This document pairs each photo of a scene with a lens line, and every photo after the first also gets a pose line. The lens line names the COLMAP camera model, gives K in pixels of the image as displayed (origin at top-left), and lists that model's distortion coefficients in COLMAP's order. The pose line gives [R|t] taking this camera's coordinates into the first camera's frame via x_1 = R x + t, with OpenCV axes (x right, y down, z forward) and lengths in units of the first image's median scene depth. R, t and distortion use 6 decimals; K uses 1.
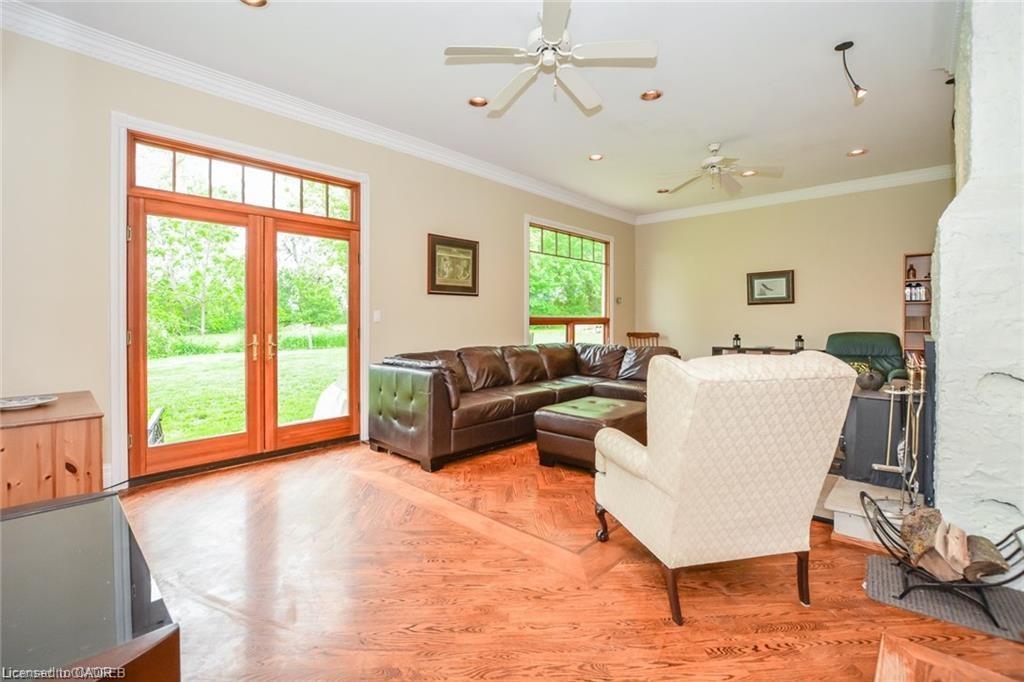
lens RADIAL K [[462.1, 0, 512.7], [0, 462.1, 323.3], [0, 0, 1]] dist [-0.015468, 0.000928]
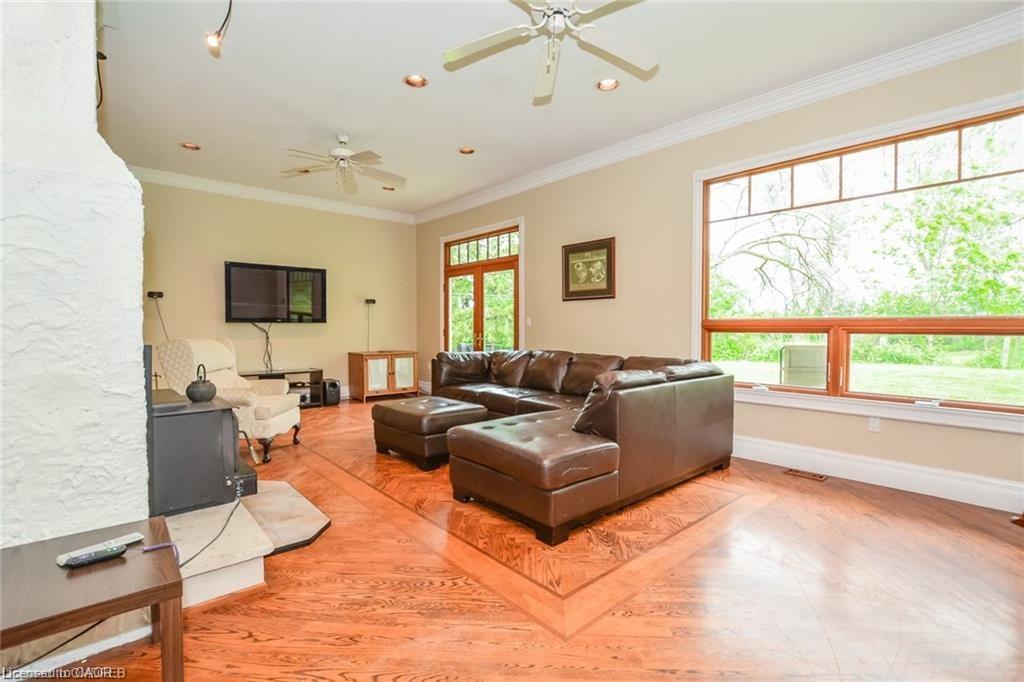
lens RADIAL K [[462.1, 0, 512.0], [0, 462.1, 336.7], [0, 0, 1]] dist [-0.015468, 0.000928]
pose [[-0.084623, 0.021850, -0.996173, 0.915371], [-0.008727, 0.999705, 0.022669, -0.002360], [0.996375, 0.010611, -0.084408, 0.960509]]
